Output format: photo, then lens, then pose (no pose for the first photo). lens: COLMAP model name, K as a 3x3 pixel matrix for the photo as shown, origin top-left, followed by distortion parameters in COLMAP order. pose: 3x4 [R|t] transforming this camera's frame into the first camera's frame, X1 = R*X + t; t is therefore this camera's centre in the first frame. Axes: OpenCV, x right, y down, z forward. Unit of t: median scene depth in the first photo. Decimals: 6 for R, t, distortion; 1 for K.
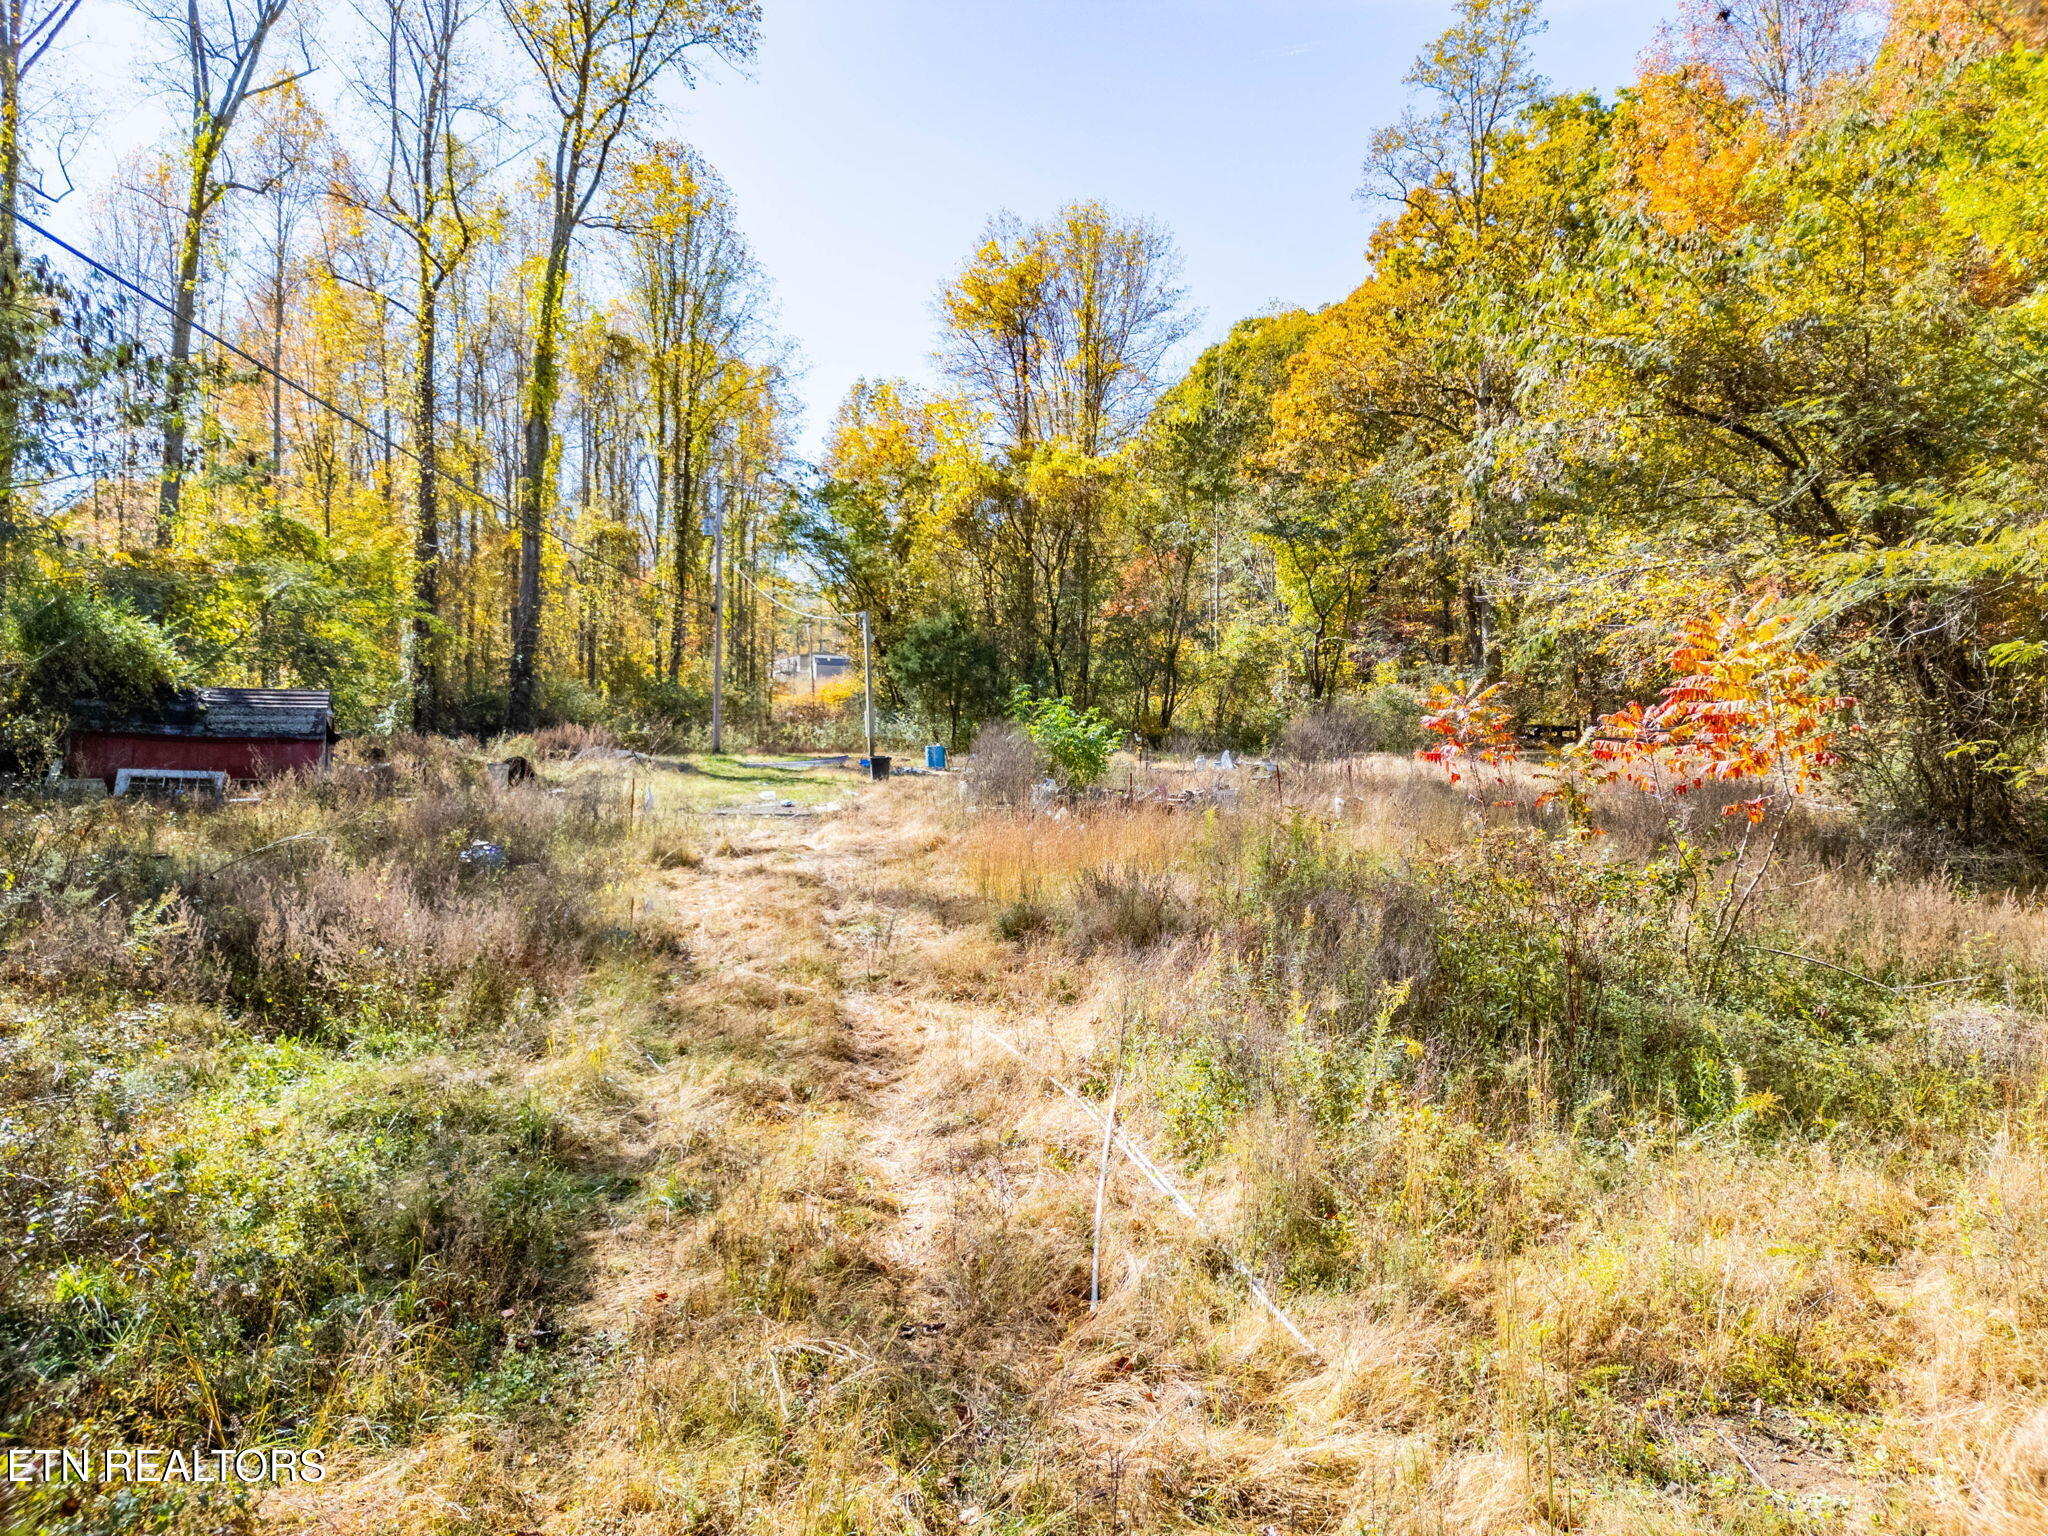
lens RADIAL K [[1425.9, 0, 1014.6], [0, 1425.9, 783.1], [0, 0, 1]] dist [0.032885, -0.005992]
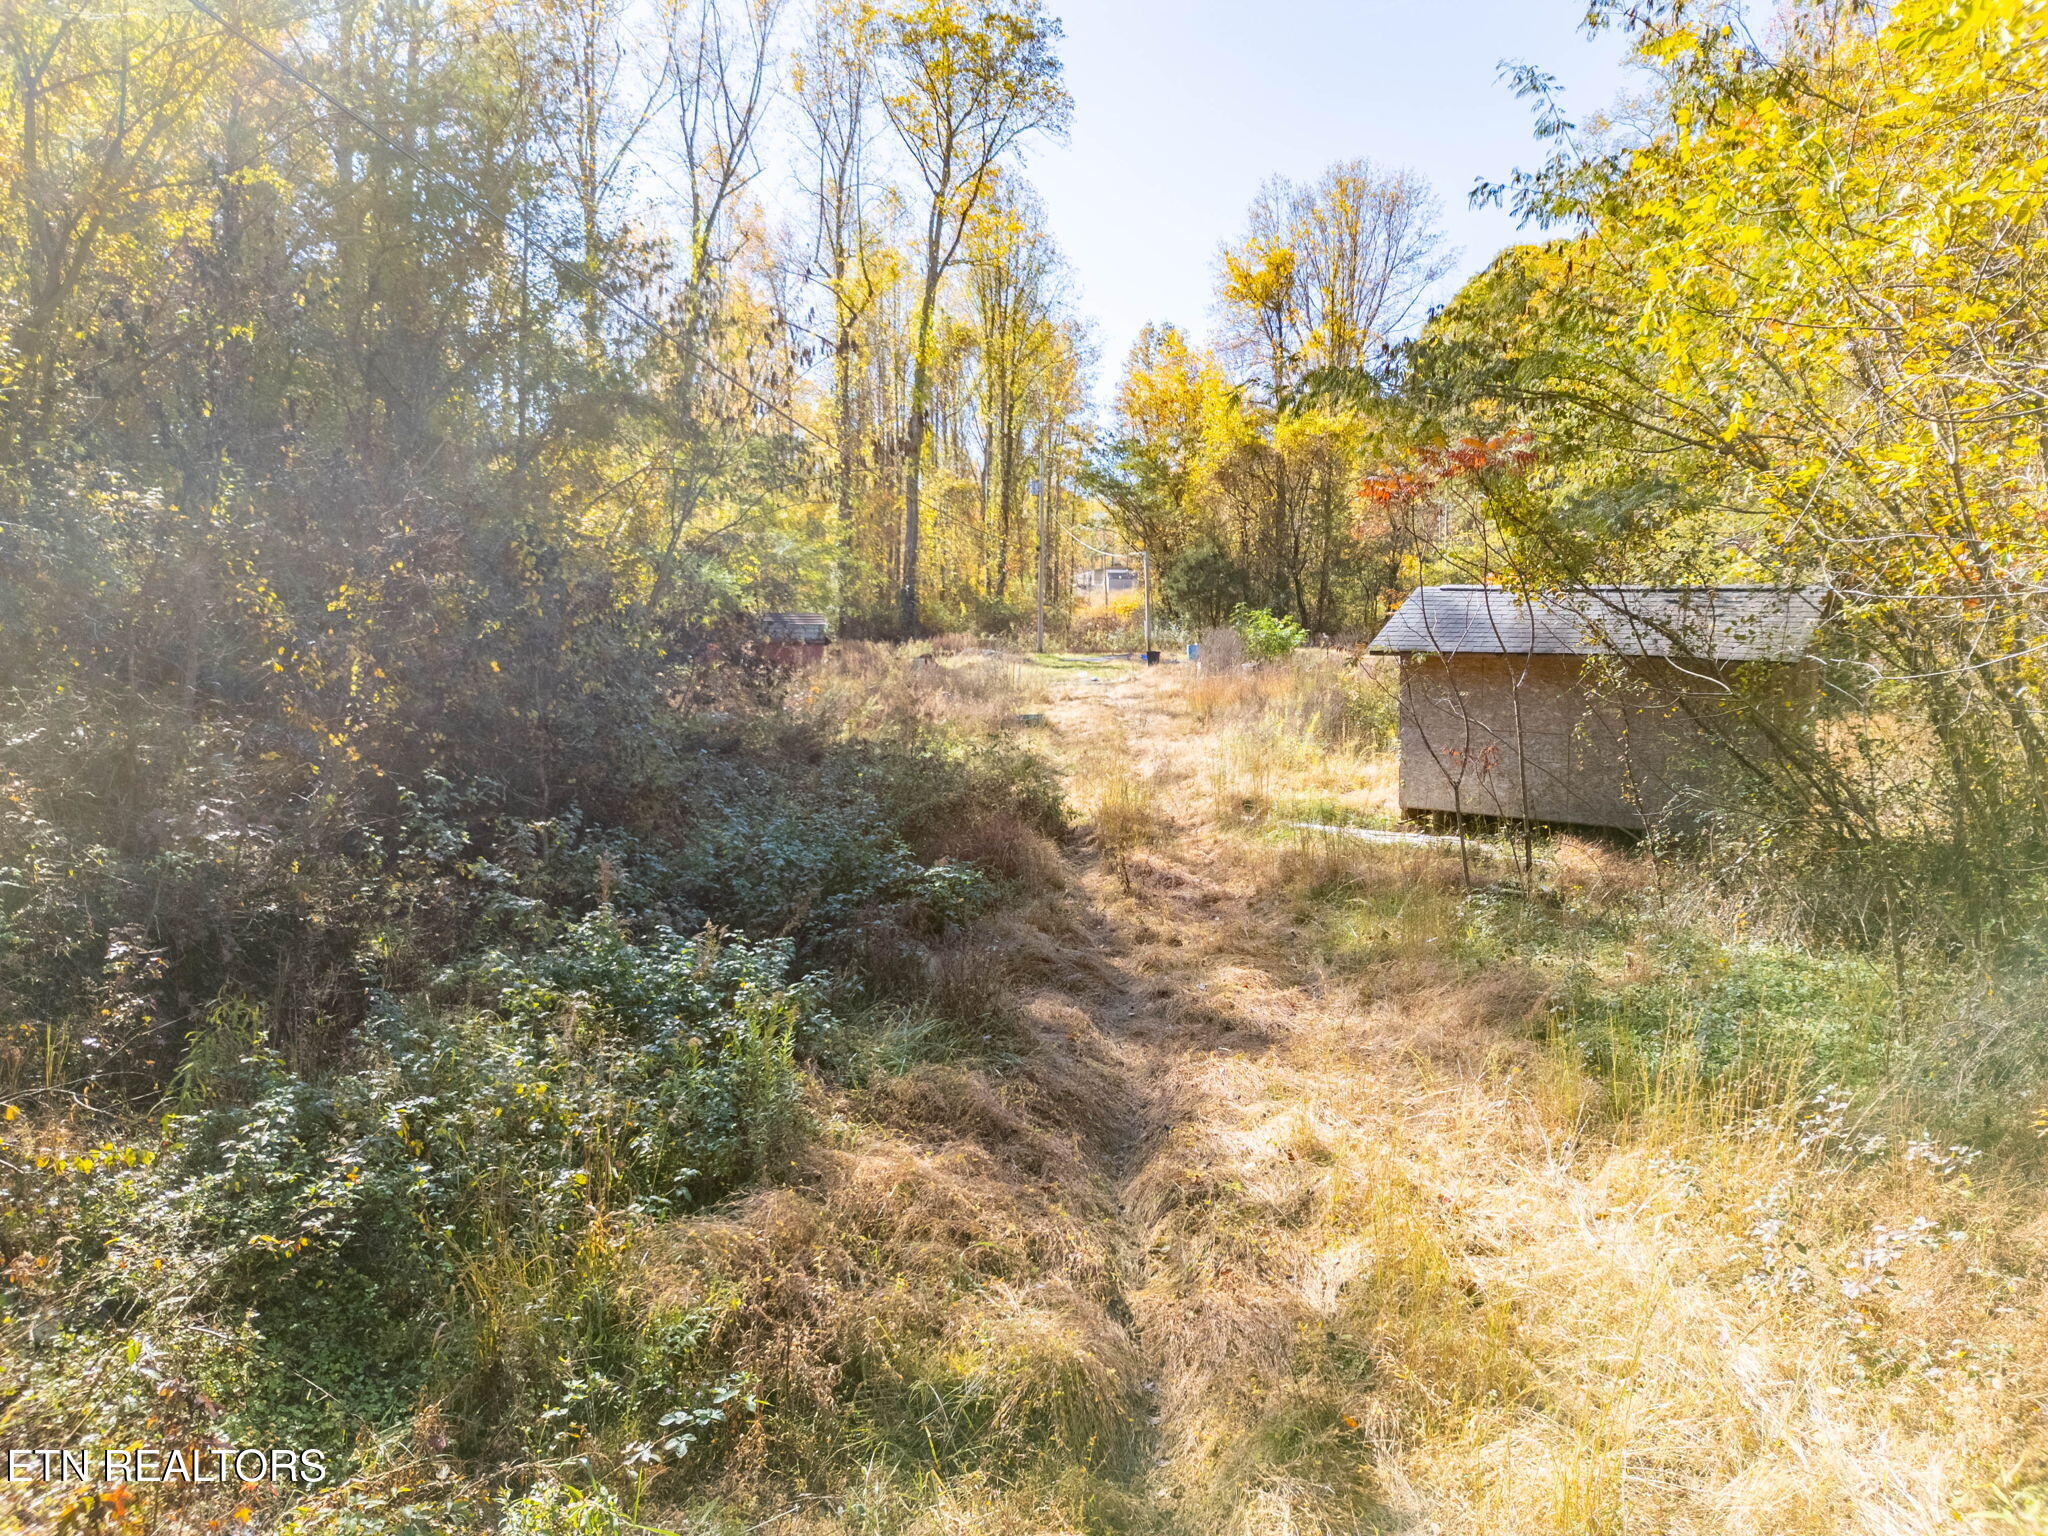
lens RADIAL K [[1425.9, 0, 1005.3], [0, 1425.9, 813.8], [0, 0, 1]] dist [0.032885, -0.005992]
pose [[0.978171, 0.013304, -0.207375, 0.038986], [0.004071, 0.996530, 0.083133, 0.015597], [0.207762, -0.082162, 0.974723, -0.300119]]
